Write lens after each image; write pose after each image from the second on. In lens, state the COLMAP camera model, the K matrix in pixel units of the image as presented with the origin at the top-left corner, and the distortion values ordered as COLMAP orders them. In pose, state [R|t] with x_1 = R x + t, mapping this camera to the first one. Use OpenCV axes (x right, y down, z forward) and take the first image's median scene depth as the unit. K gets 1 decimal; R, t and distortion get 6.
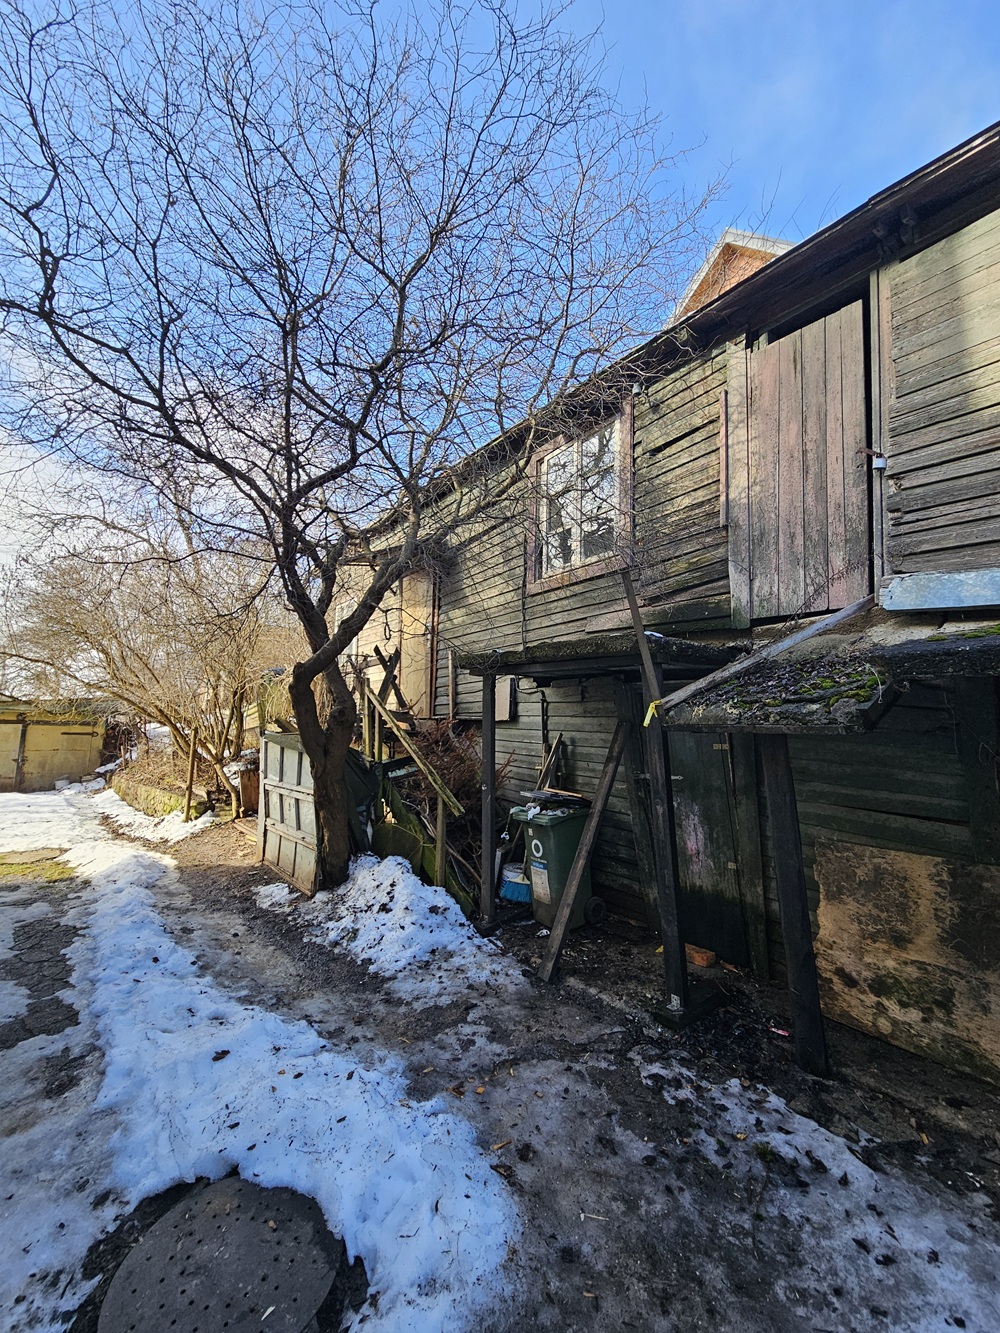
lens RADIAL K [[543.1, 0, 500.1], [0, 543.1, 663.8], [0, 0, 1]] dist [0.003100, -0.000104]
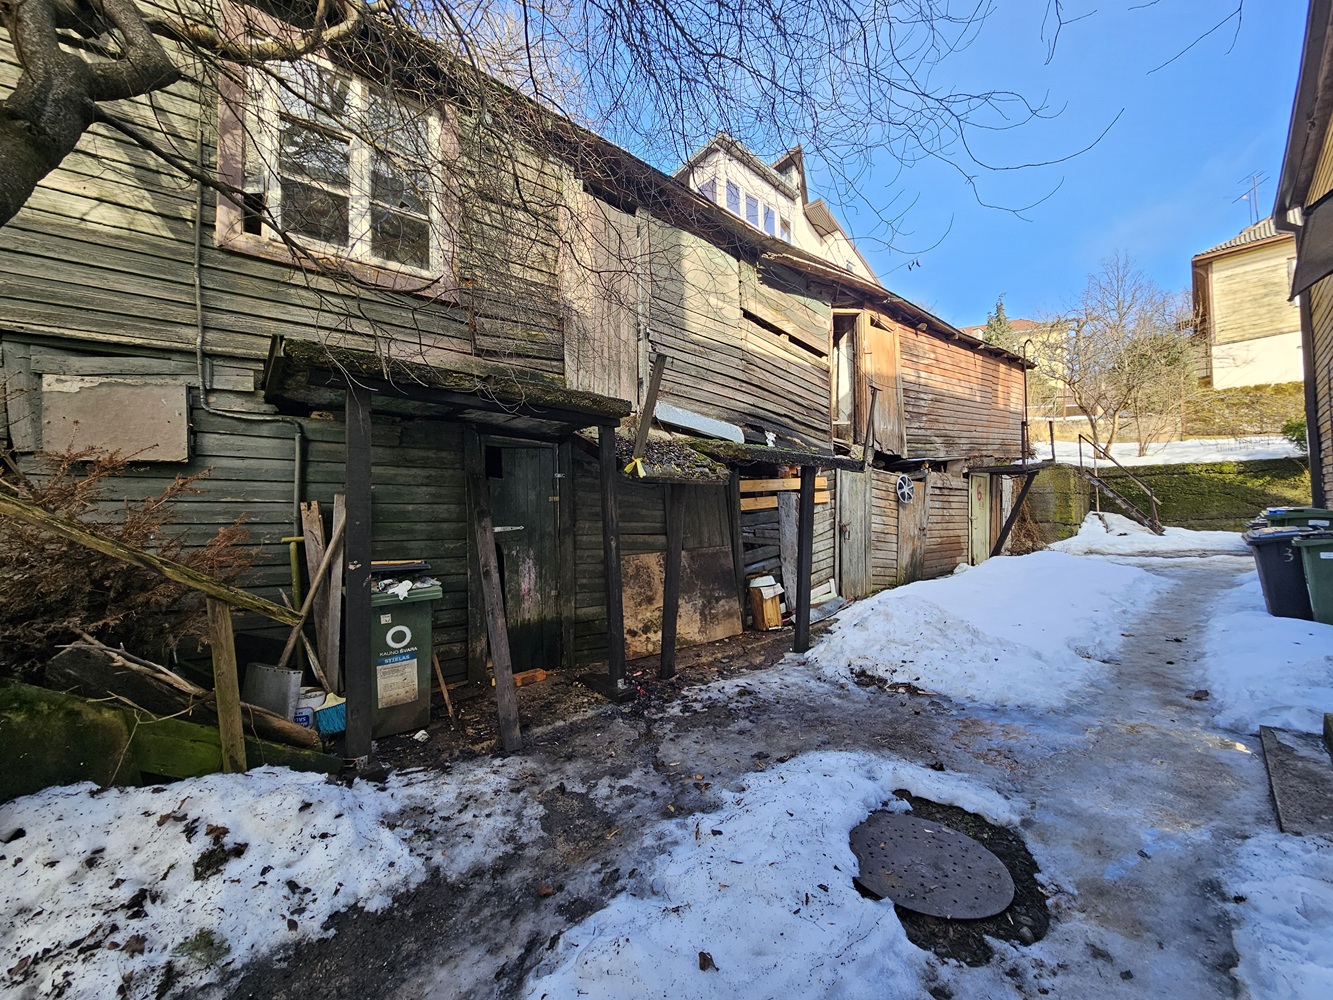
lens RADIAL K [[543.1, 0, 666.2], [0, 543.1, 502.0], [0, 0, 1]] dist [0.003100, -0.000104]
pose [[-0.067029, 0.007573, 0.997722, -1.000751], [-0.105596, 0.994301, -0.014641, 0.182653], [-0.992147, -0.106337, -0.065847, 1.006653]]
